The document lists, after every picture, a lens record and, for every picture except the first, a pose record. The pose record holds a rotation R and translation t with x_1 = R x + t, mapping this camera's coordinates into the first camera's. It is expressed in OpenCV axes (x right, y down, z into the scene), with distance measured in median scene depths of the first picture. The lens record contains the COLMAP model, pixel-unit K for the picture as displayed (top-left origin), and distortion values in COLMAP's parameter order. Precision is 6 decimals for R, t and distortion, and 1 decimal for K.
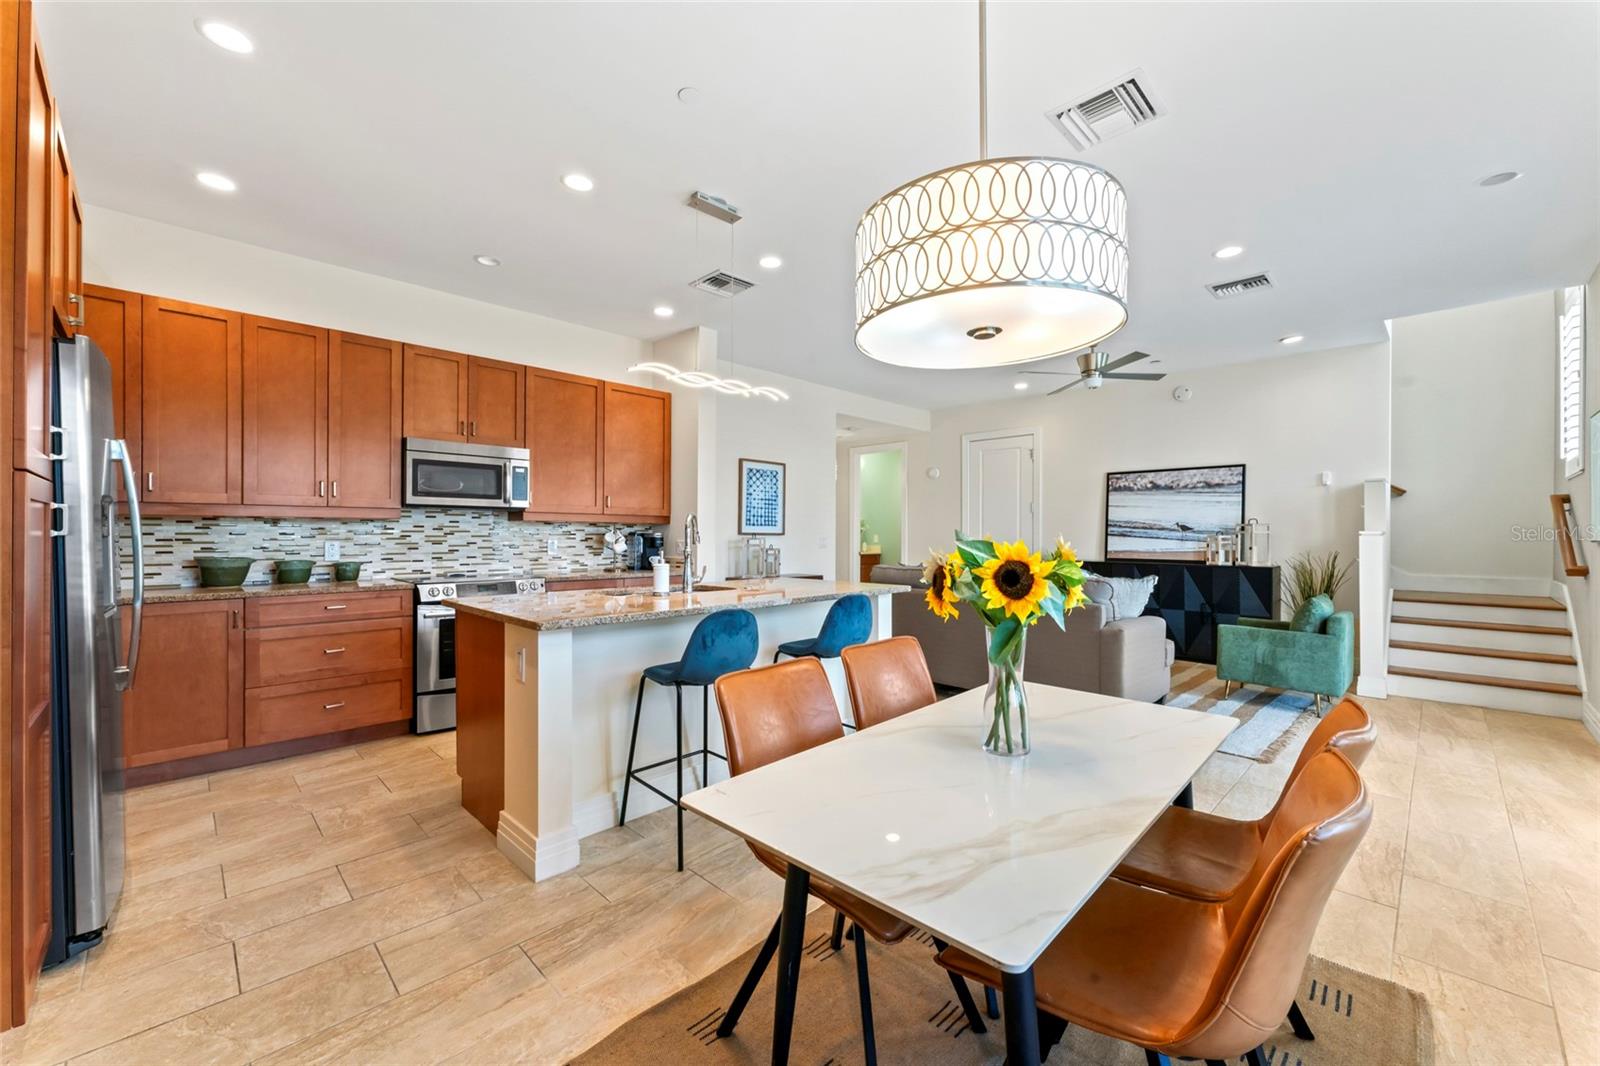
lens RADIAL K [[646.4, 0, 800.0], [0, 646.4, 534.1], [0, 0, 1]] dist [-0.007890, 0.001651]
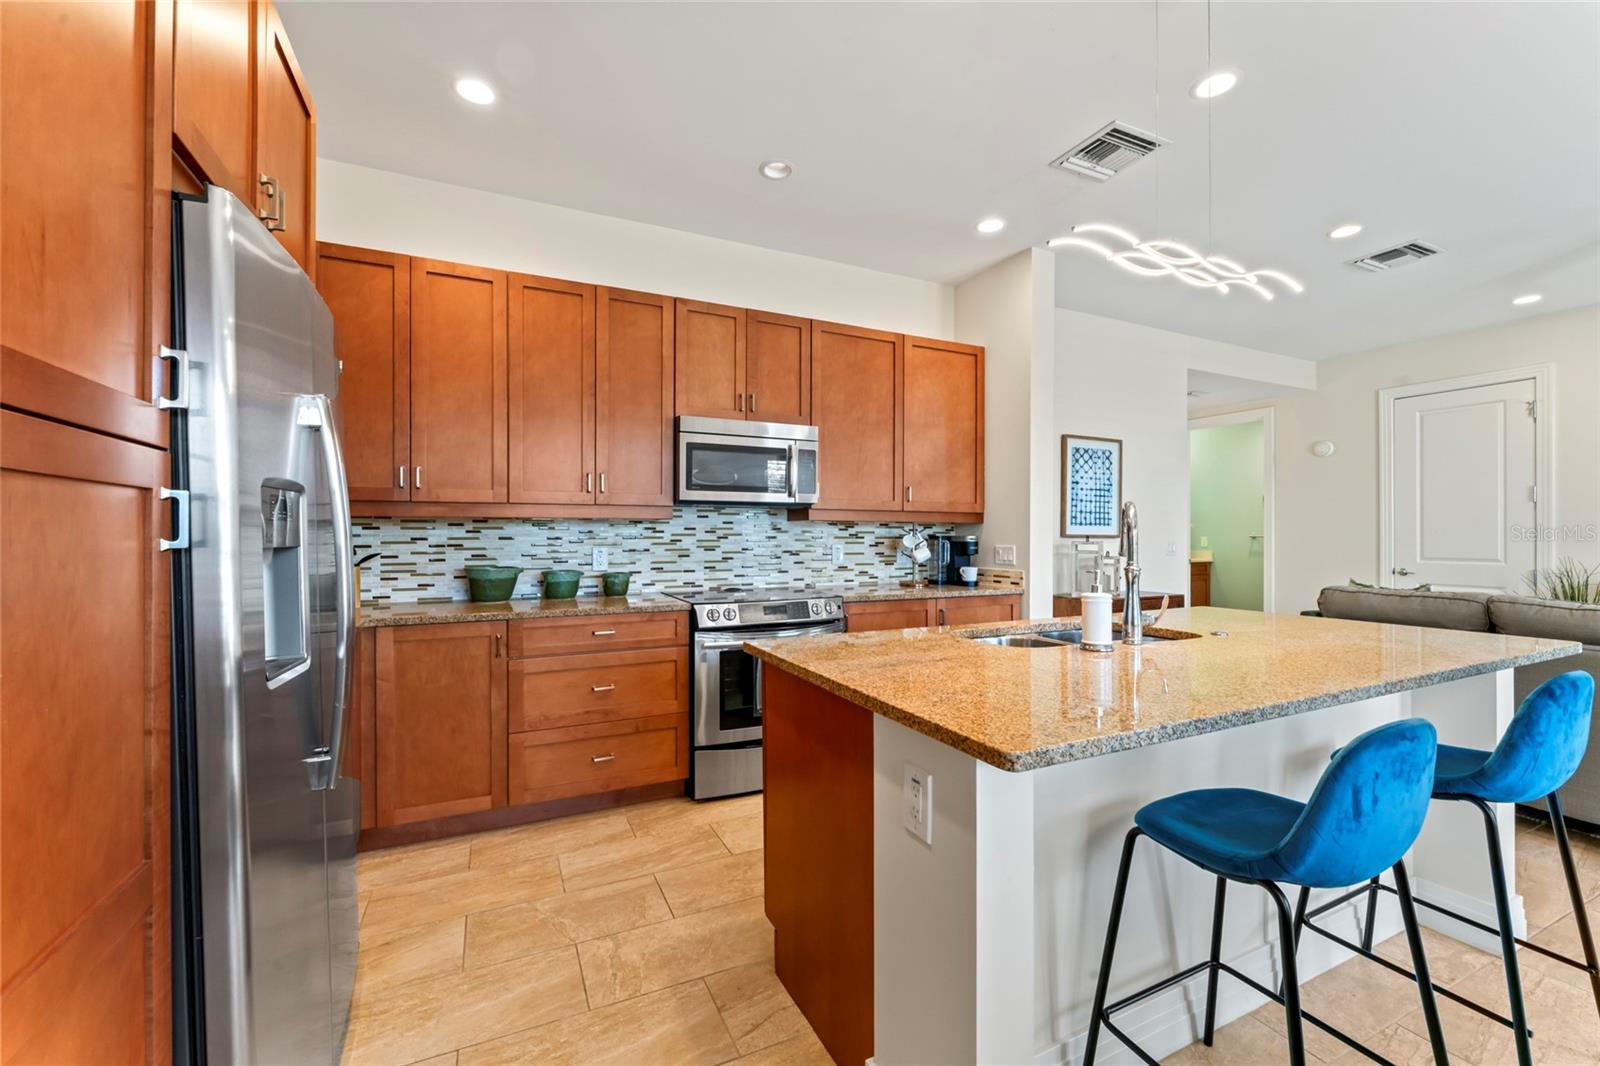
lens RADIAL K [[646.4, 0, 779.2], [0, 646.4, 537.1], [0, 0, 1]] dist [-0.007890, 0.001651]
pose [[0.936590, -0.000617, -0.350426, -0.202784], [0.001894, 0.999993, 0.003302, -0.003640], [0.350421, -0.003756, 0.936585, 0.279030]]
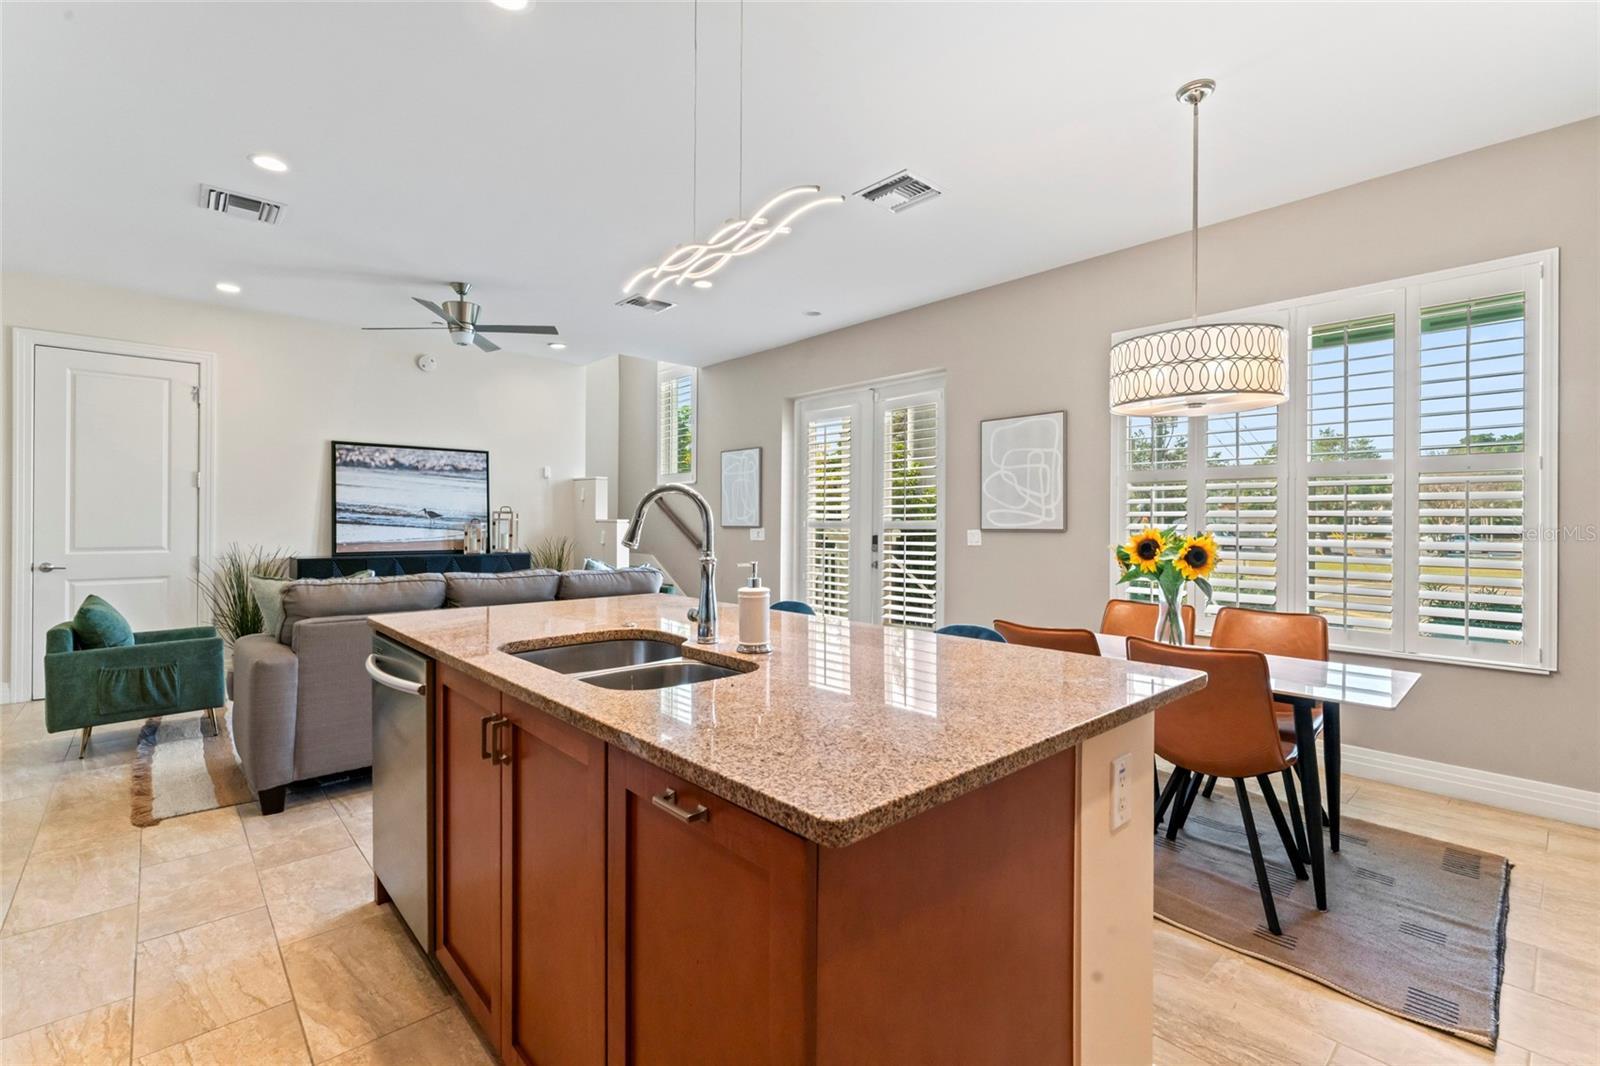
lens RADIAL K [[679.1, 0, 833.2], [0, 679.1, 520.6], [0, 0, 1]] dist [-0.006022, -0.000437]
pose [[0.018599, -0.000116, 0.999827, -0.524912], [-0.002360, 0.999997, 0.000160, -0.003969], [-0.999824, -0.002362, 0.018599, 0.667624]]
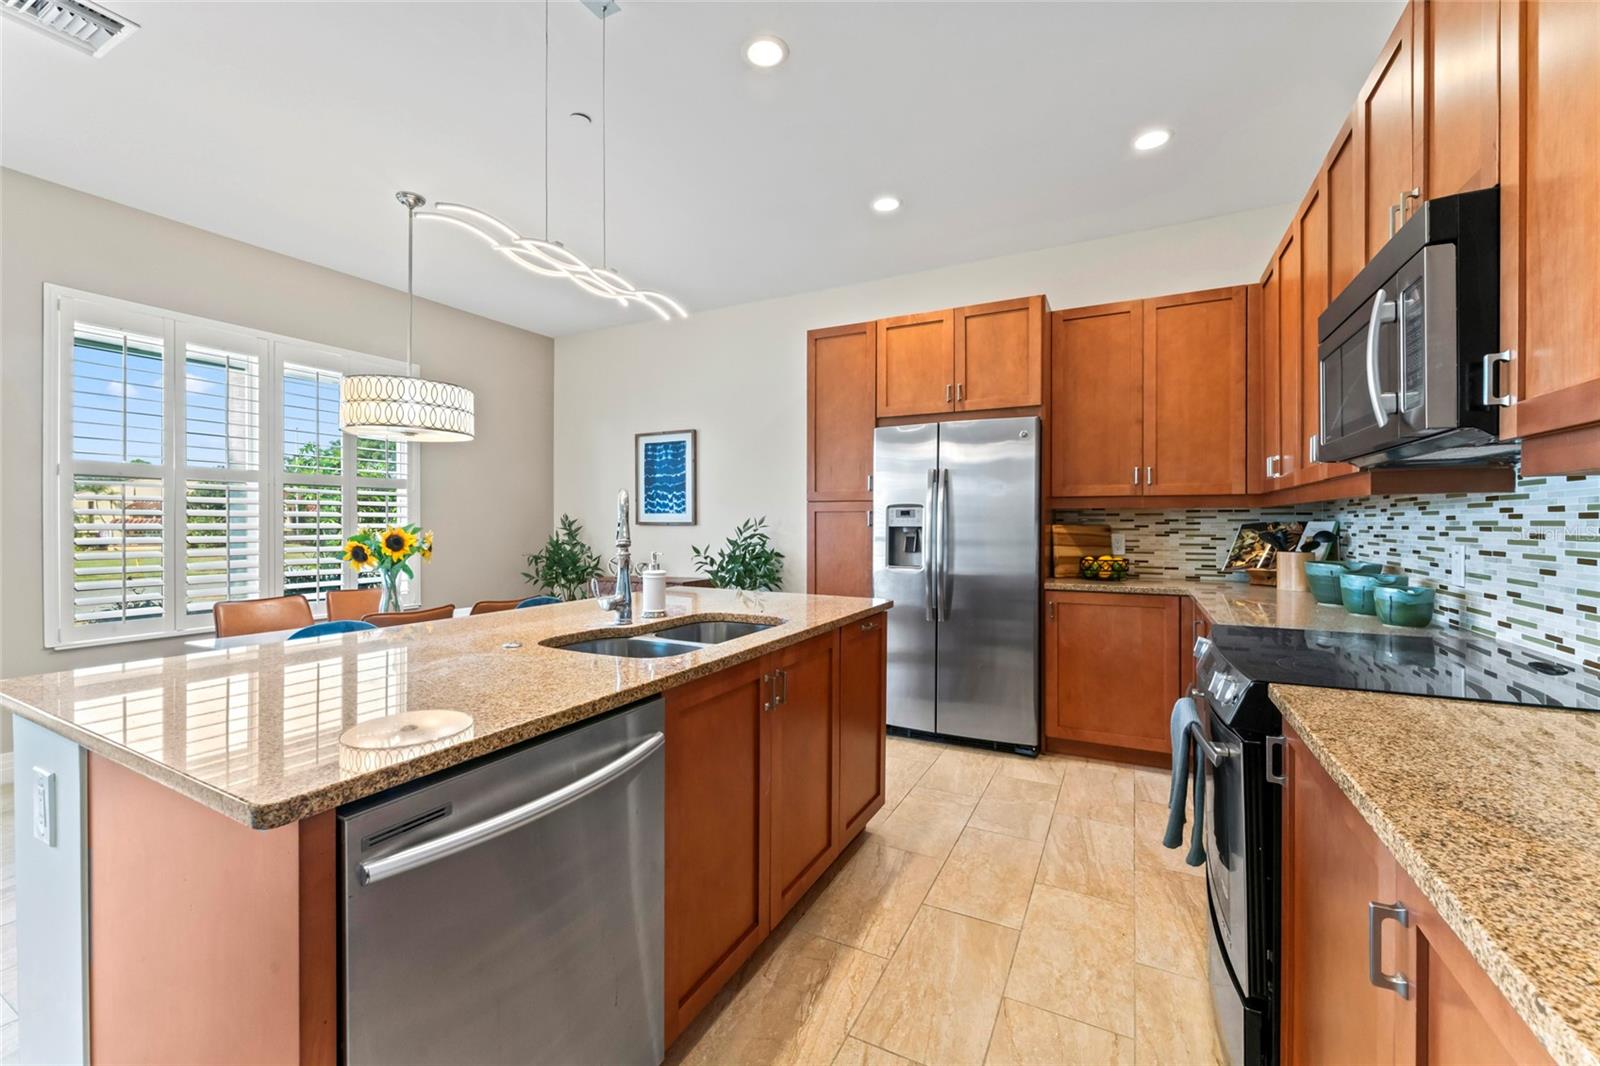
lens RADIAL K [[646.4, 0, 776.3], [0, 646.4, 531.1], [0, 0, 1]] dist [-0.007890, 0.001651]
pose [[-0.959206, 0.002165, -0.282701, -0.102186], [-0.001918, 0.999898, 0.014165, -0.003907], [0.282703, 0.014129, -0.959103, 1.222366]]
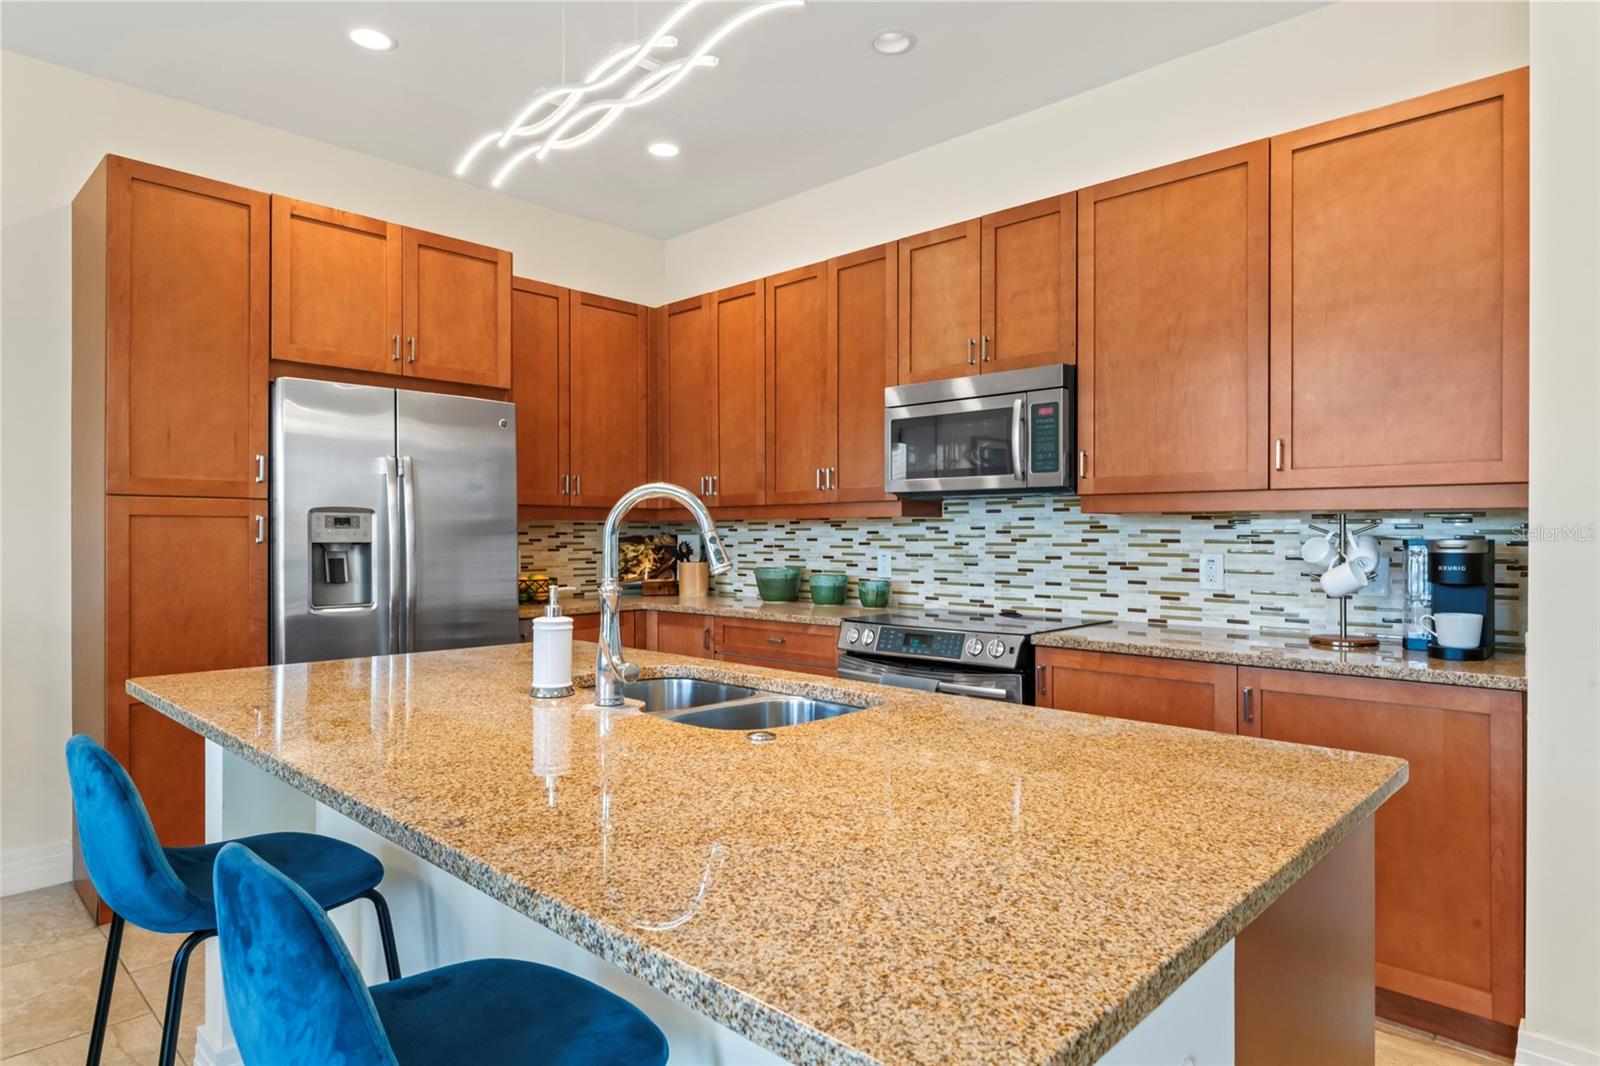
lens RADIAL K [[901.4, 0, 812.2], [0, 901.4, 538.9], [0, 0, 1]] dist [-0.003158, 0.000681]
pose [[0.031535, 0.002832, -0.999499, 0.252048], [-0.000697, 0.999996, 0.002811, -0.003681], [0.999502, 0.000608, 0.031536, 0.827883]]
